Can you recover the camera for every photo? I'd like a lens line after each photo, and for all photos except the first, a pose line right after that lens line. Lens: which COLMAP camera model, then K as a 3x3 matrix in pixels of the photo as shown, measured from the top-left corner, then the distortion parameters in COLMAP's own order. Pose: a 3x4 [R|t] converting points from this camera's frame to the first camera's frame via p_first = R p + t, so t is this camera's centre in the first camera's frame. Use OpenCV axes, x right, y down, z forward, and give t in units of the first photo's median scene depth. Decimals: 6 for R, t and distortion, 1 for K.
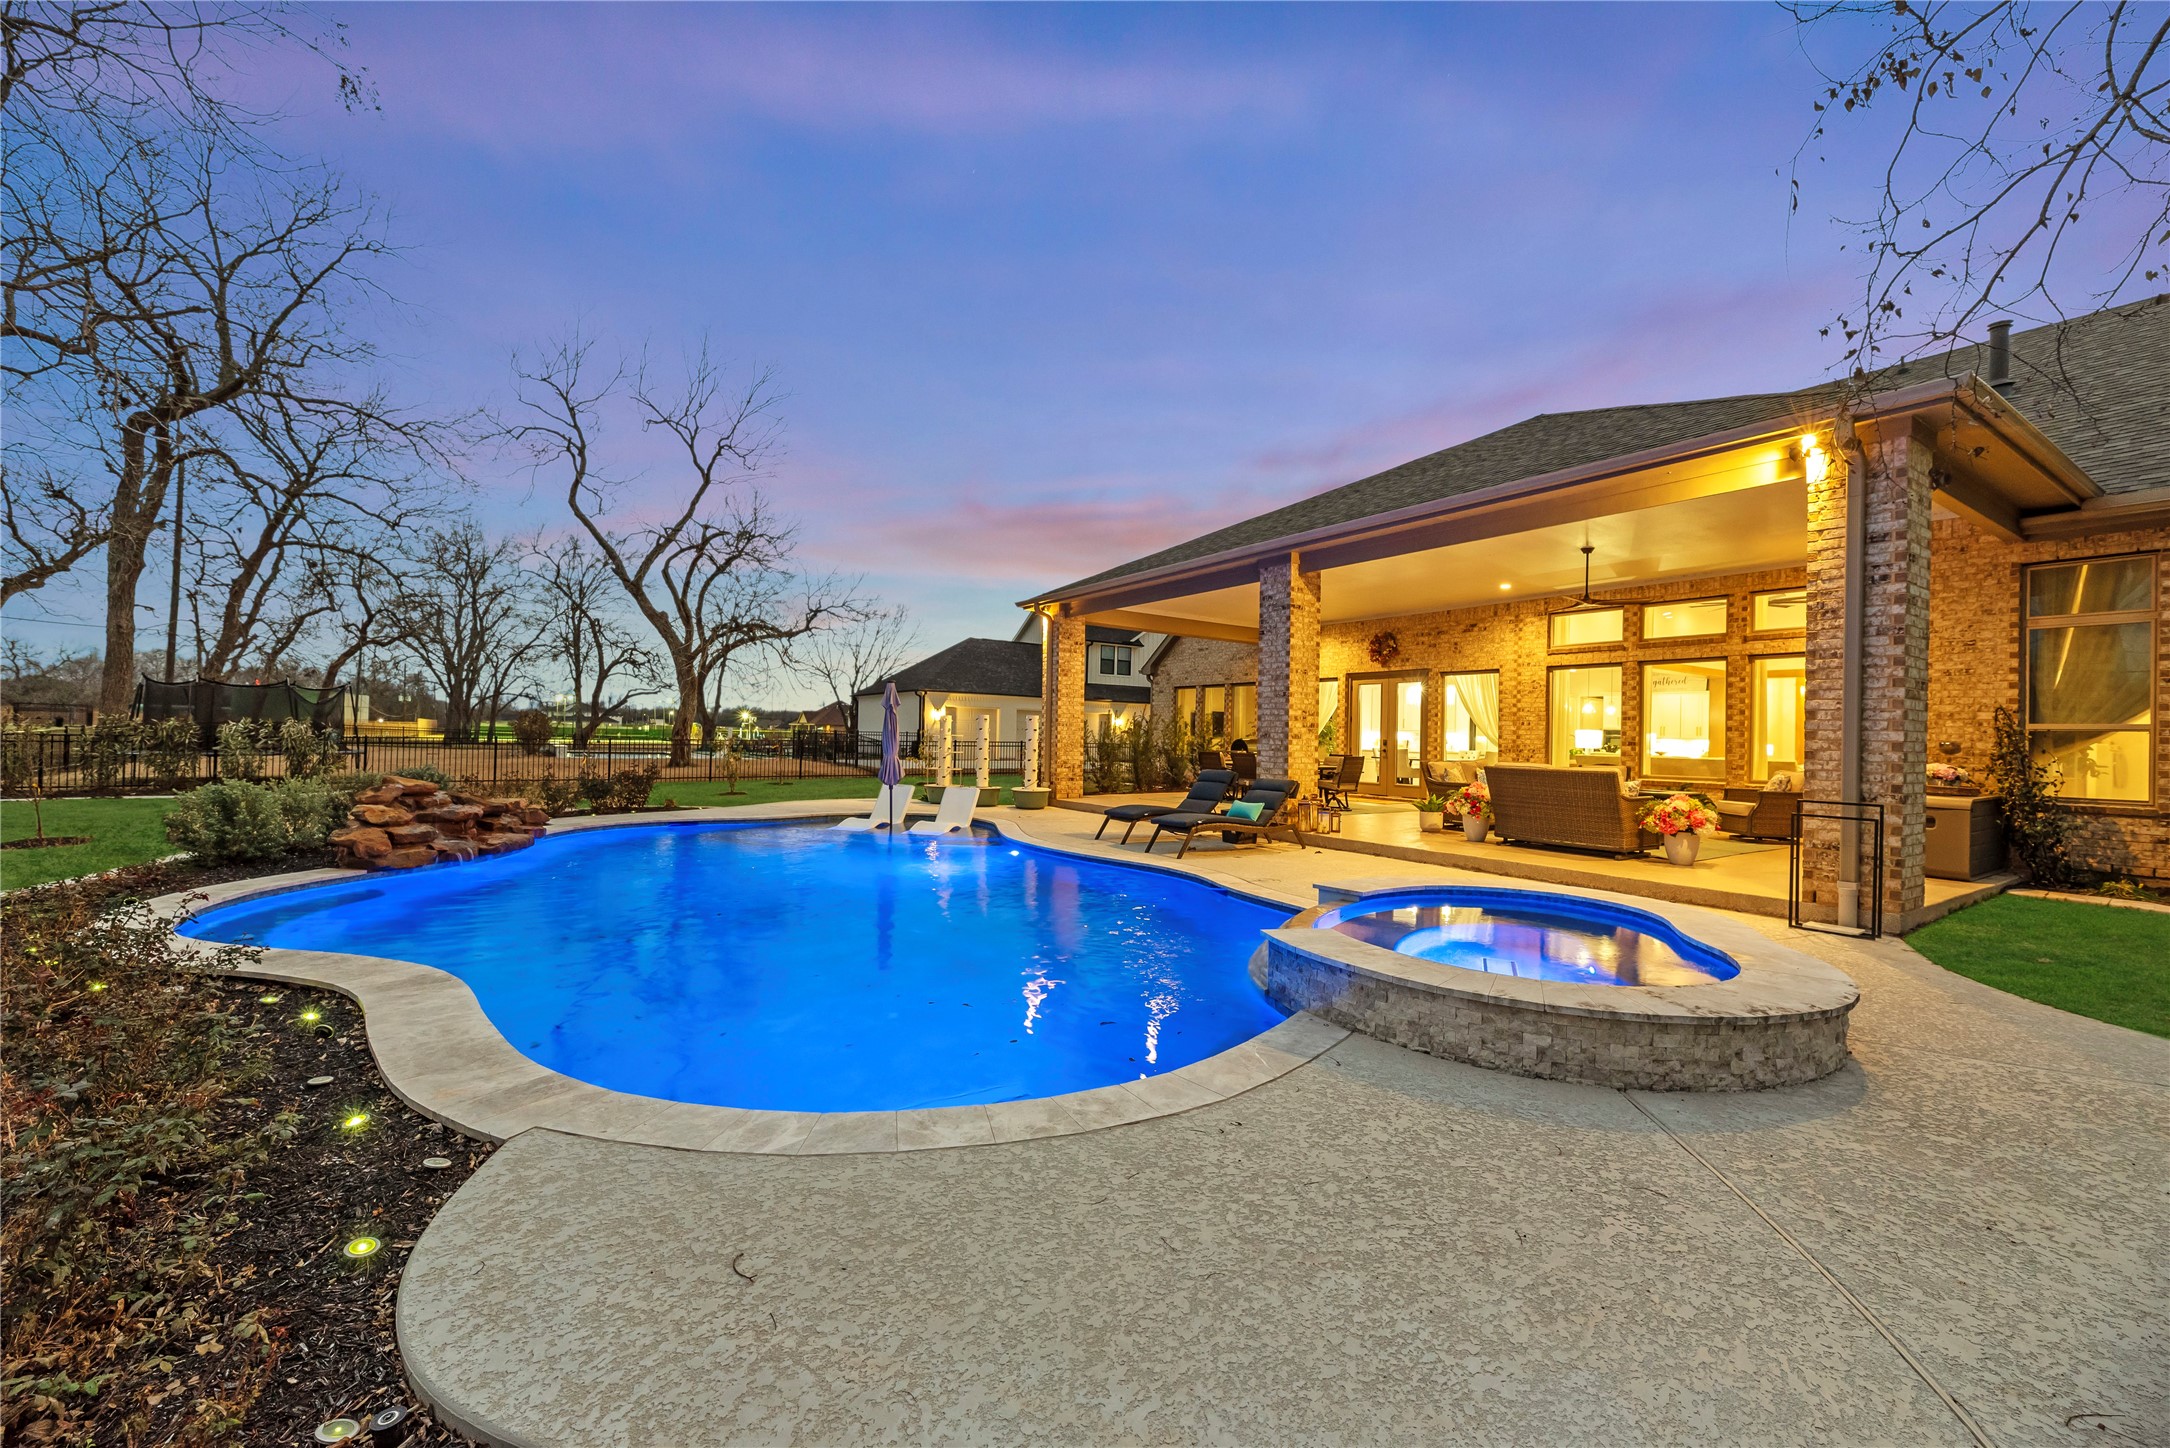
lens RADIAL K [[881.2, 0, 1085.0], [0, 881.2, 724.0], [0, 0, 1]] dist [-0.001256, 0.000173]
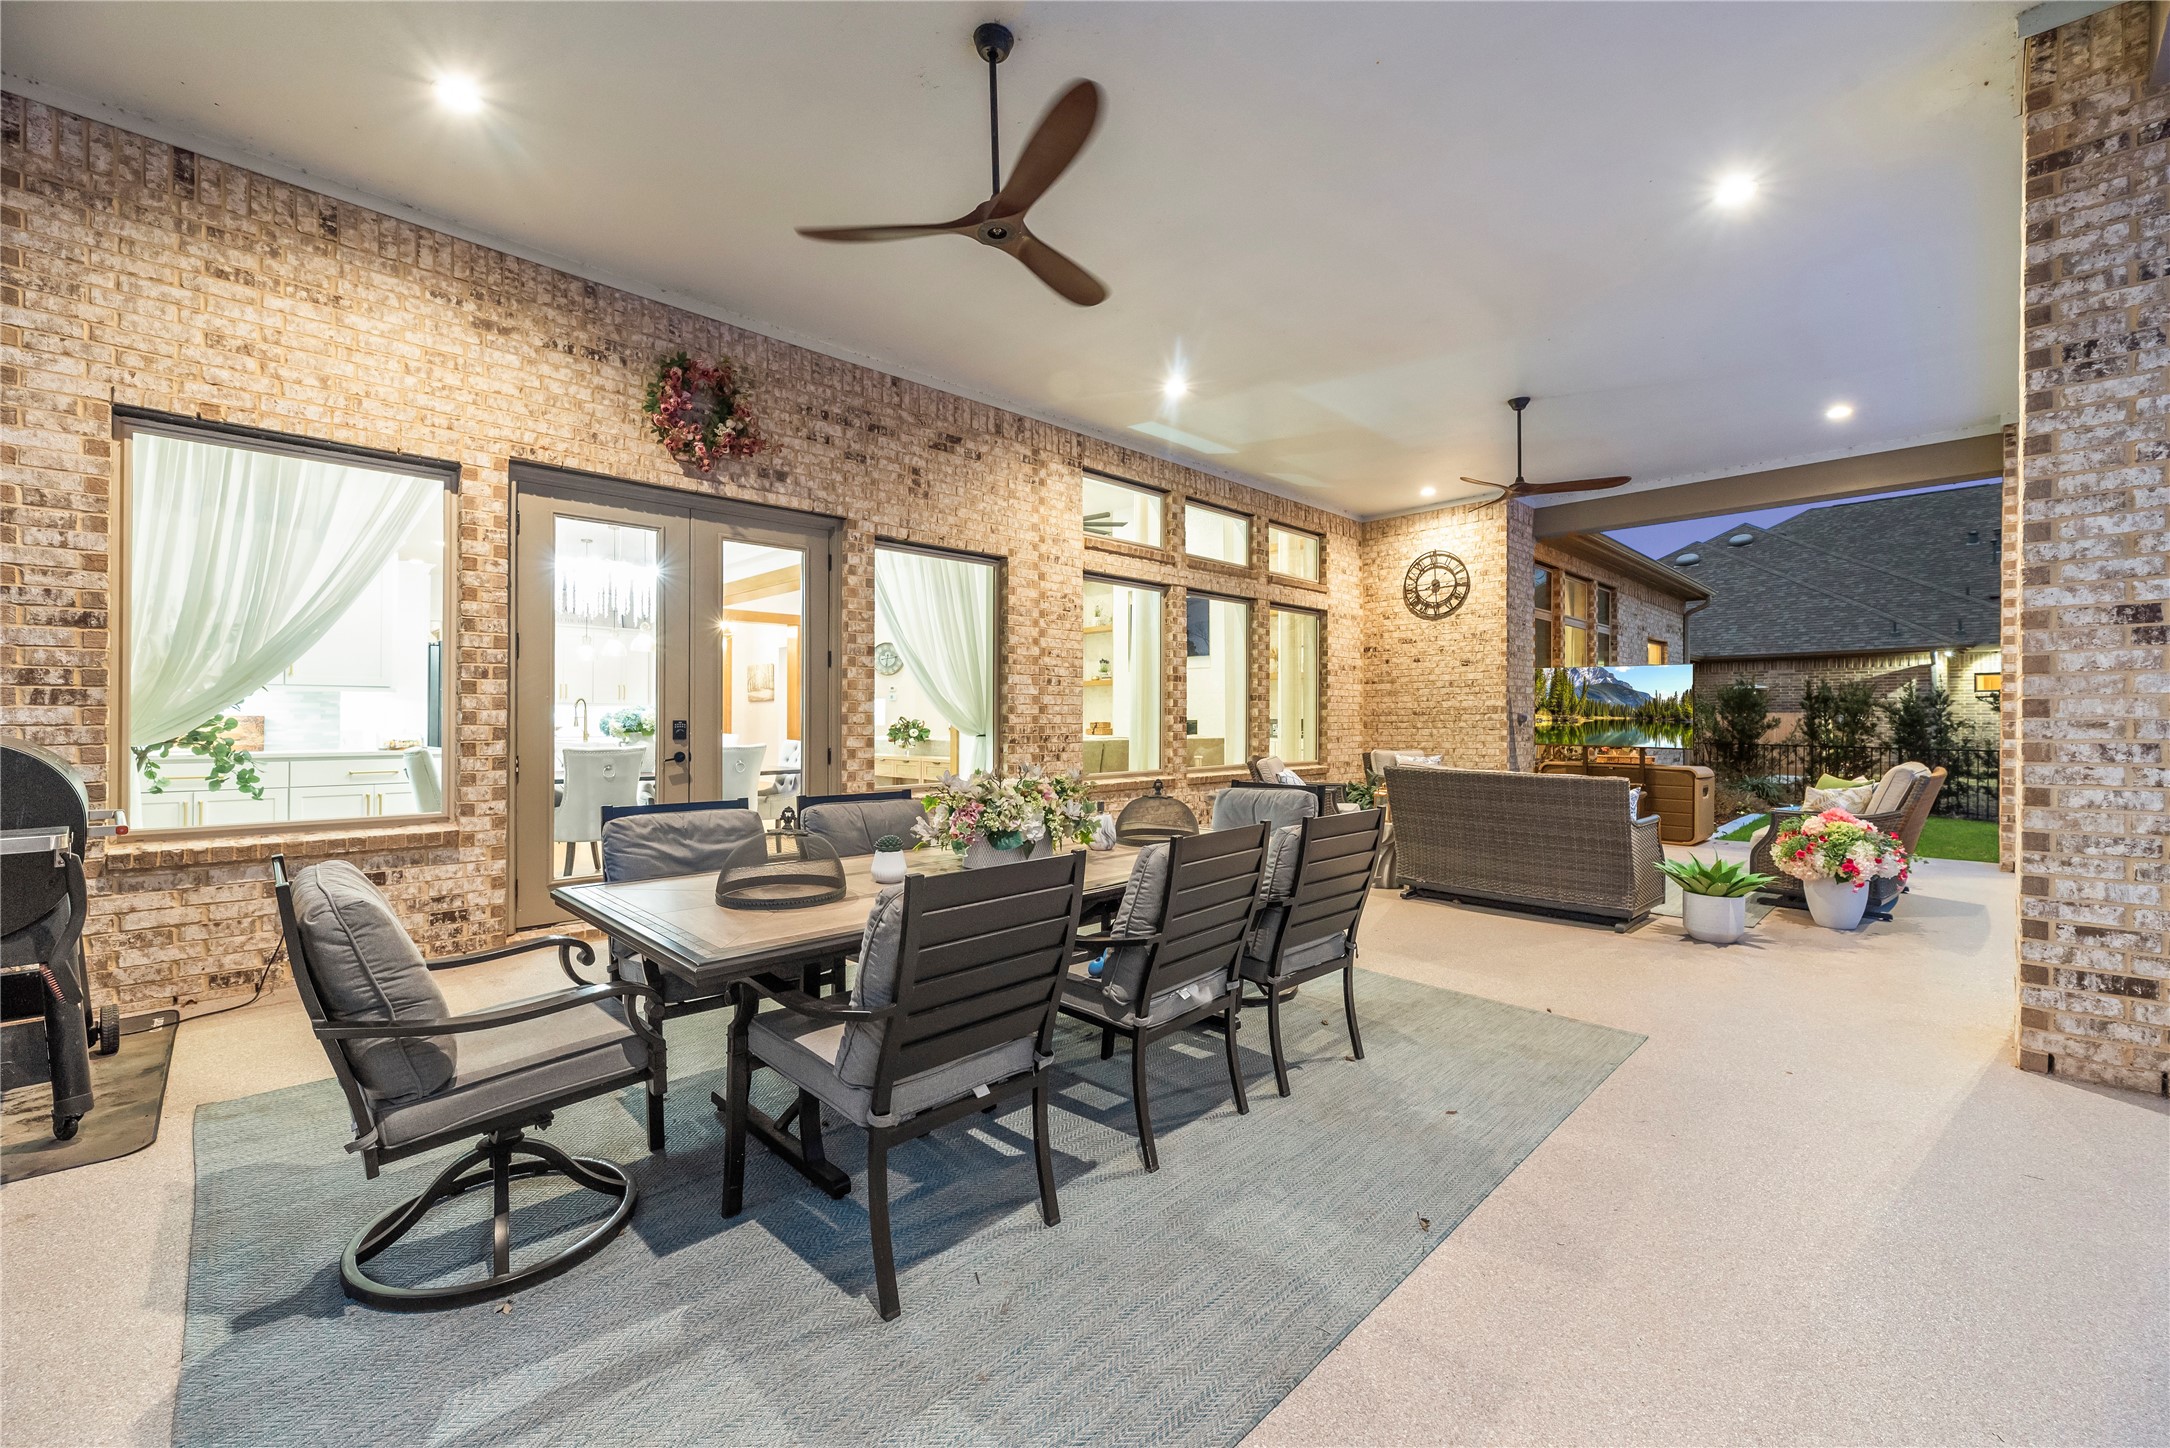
lens RADIAL K [[881.2, 0, 1085.0], [0, 881.2, 724.0], [0, 0, 1]] dist [-0.001256, 0.000173]
pose [[-0.190259, -0.030945, 0.981246, 0.019507], [-0.021276, 0.999398, 0.027392, 0.009256], [-0.981503, -0.015665, -0.190803, 1.034032]]
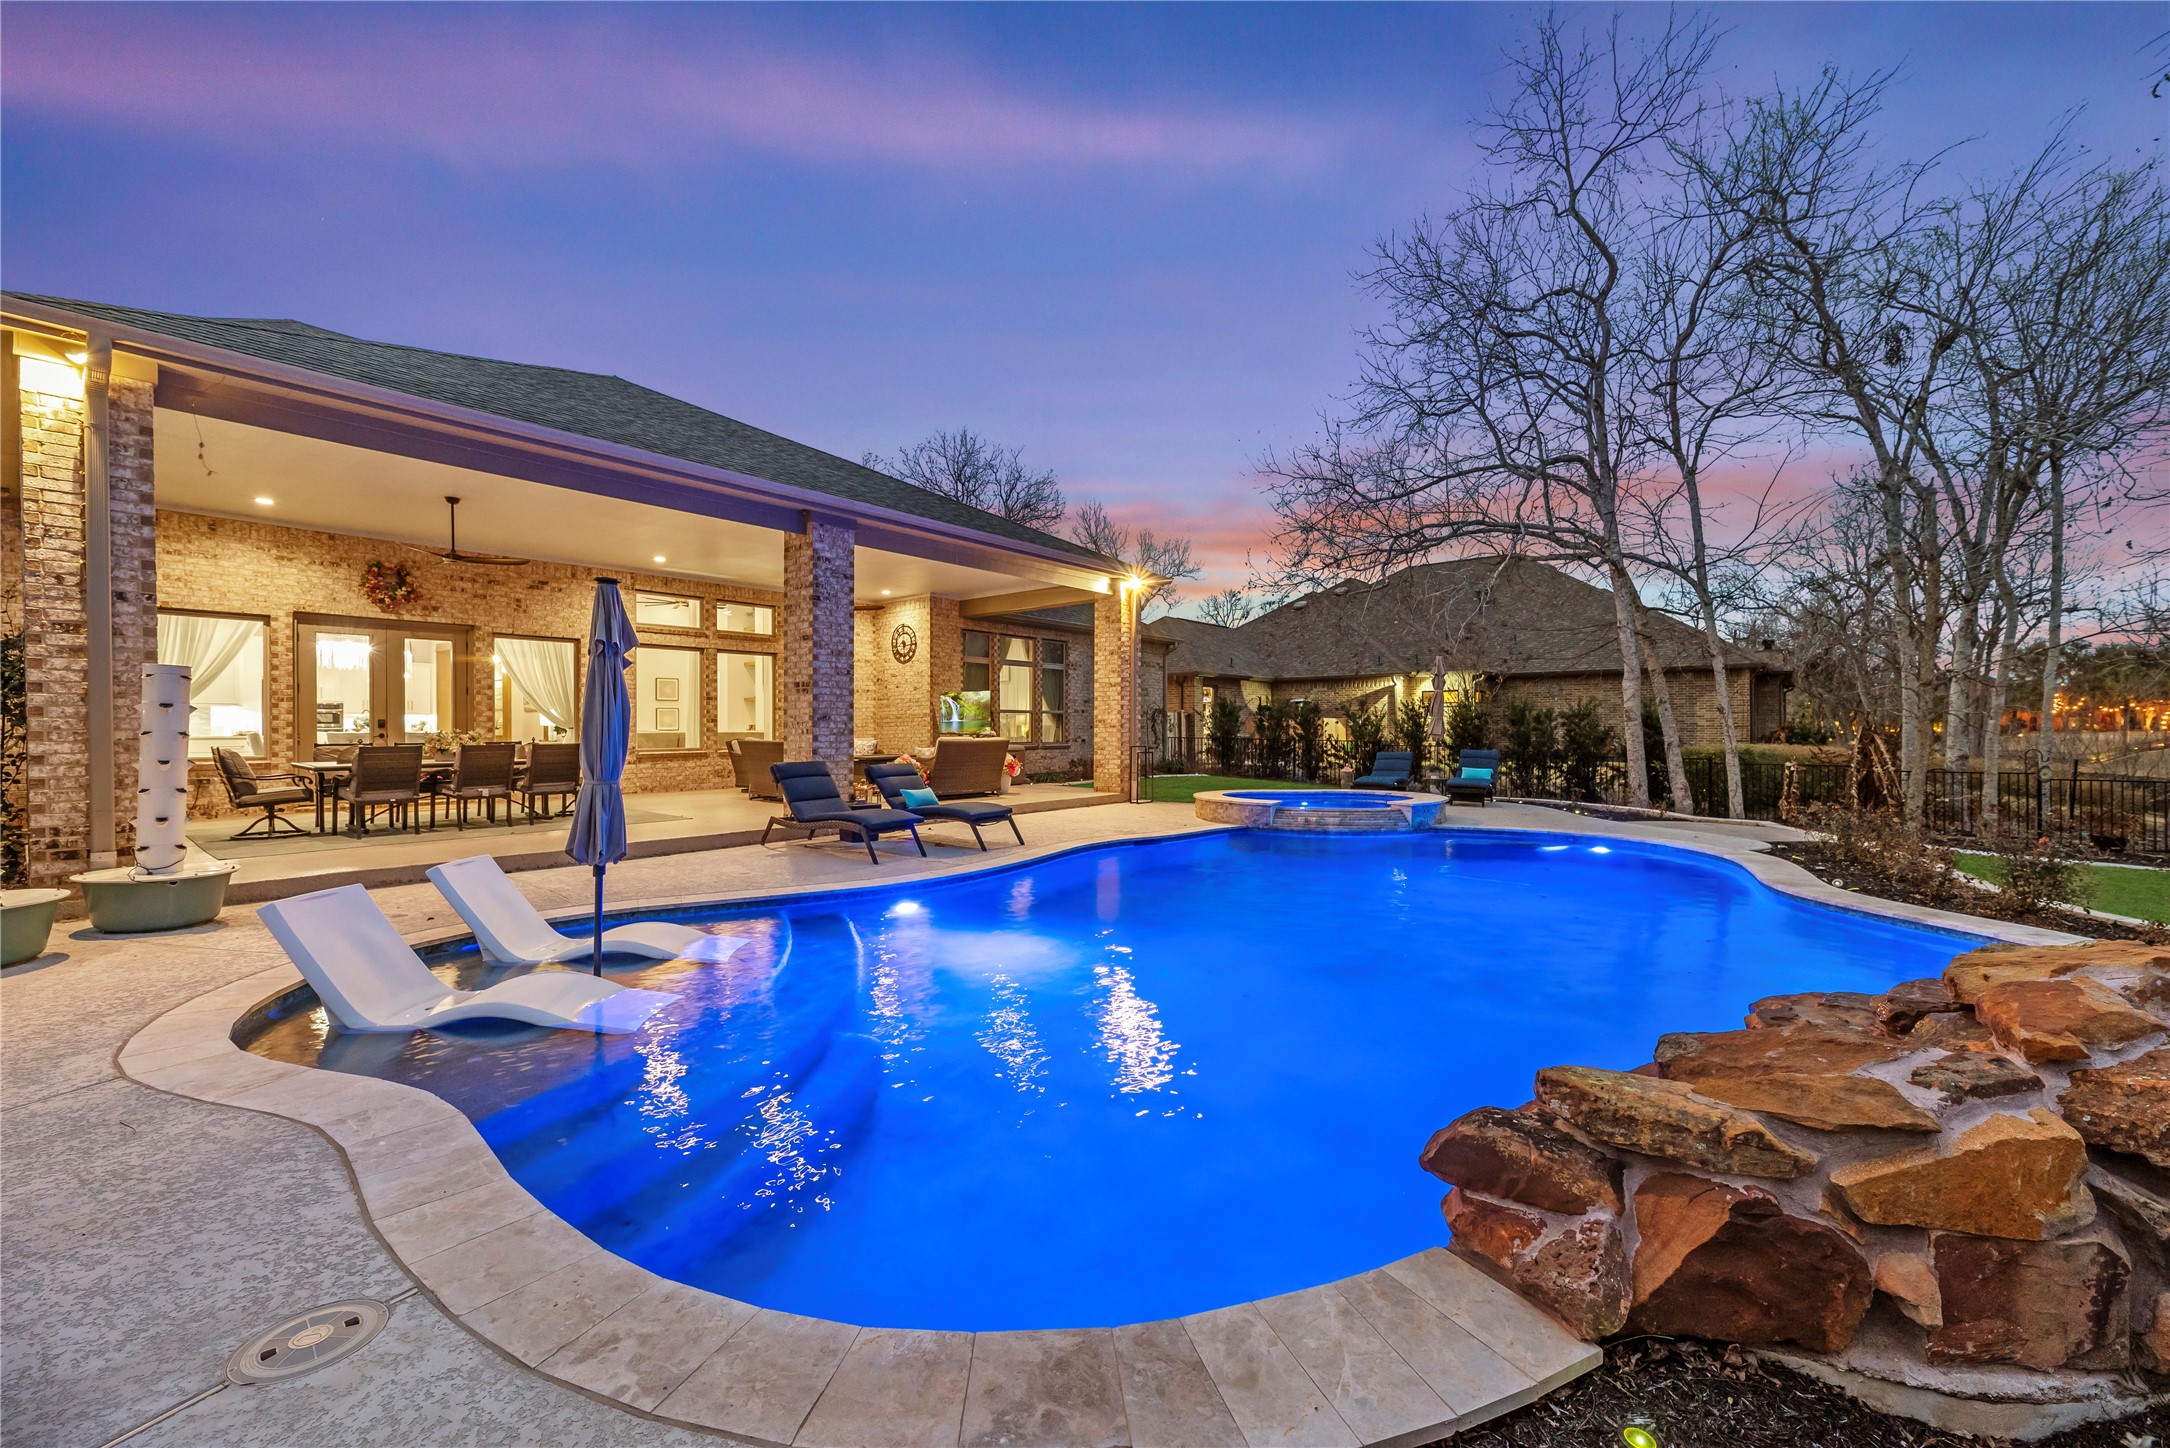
lens RADIAL K [[842.3, 0, 1077.1], [0, 842.3, 737.0], [0, 0, 1]] dist [0.000399, 0.000170]
pose [[-0.303491, -0.034462, 0.952211, -0.501680], [-0.019463, 0.999361, 0.029965, 0.002029], [-0.952635, -0.009439, -0.303968, 0.768280]]
